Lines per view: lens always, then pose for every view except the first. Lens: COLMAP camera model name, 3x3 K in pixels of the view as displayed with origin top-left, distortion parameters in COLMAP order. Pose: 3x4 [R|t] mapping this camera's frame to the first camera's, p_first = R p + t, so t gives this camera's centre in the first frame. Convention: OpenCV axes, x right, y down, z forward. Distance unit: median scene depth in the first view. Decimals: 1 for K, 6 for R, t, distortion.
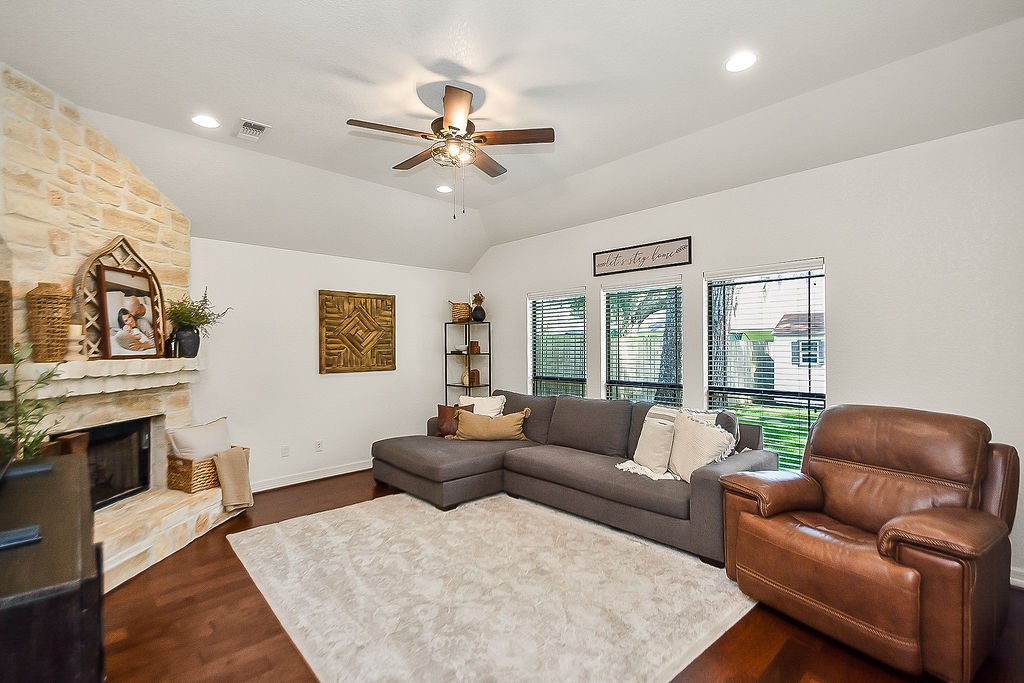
lens RADIAL K [[466.2, 0, 512.0], [0, 466.2, 341.5], [0, 0, 1]] dist [0.003795, 0.000320]
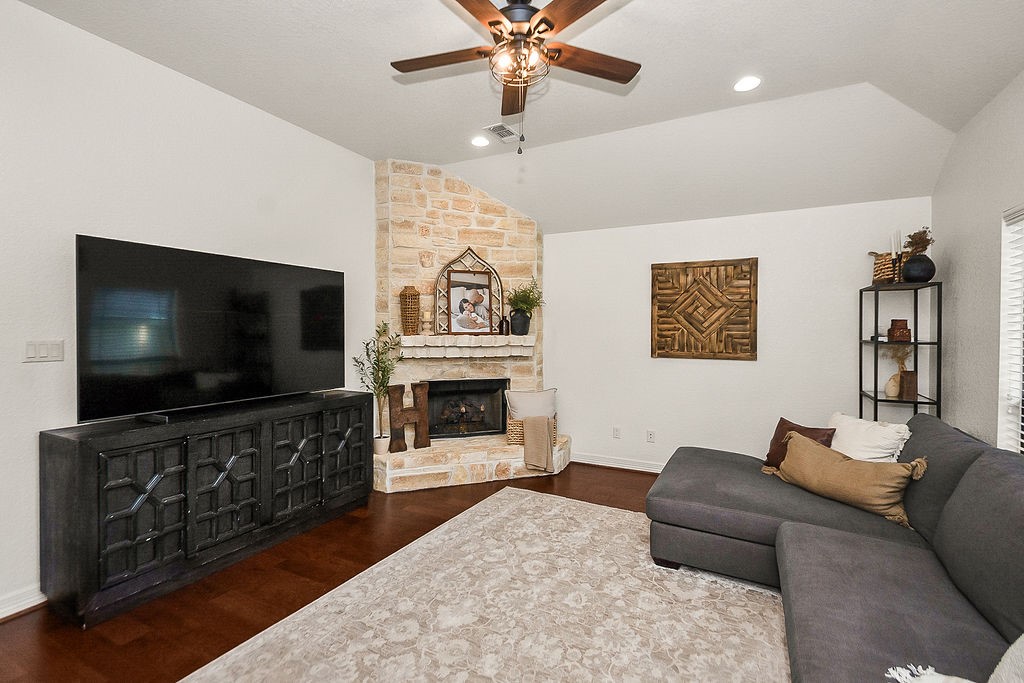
lens RADIAL K [[454.5, 0, 512.4], [0, 454.5, 335.8], [0, 0, 1]] dist [0.021712, -0.015816]
pose [[0.323434, 0.023277, -0.945964, 0.429449], [0.003536, 0.999661, 0.025807, 0.004847], [0.946244, -0.011691, 0.323242, 0.586186]]
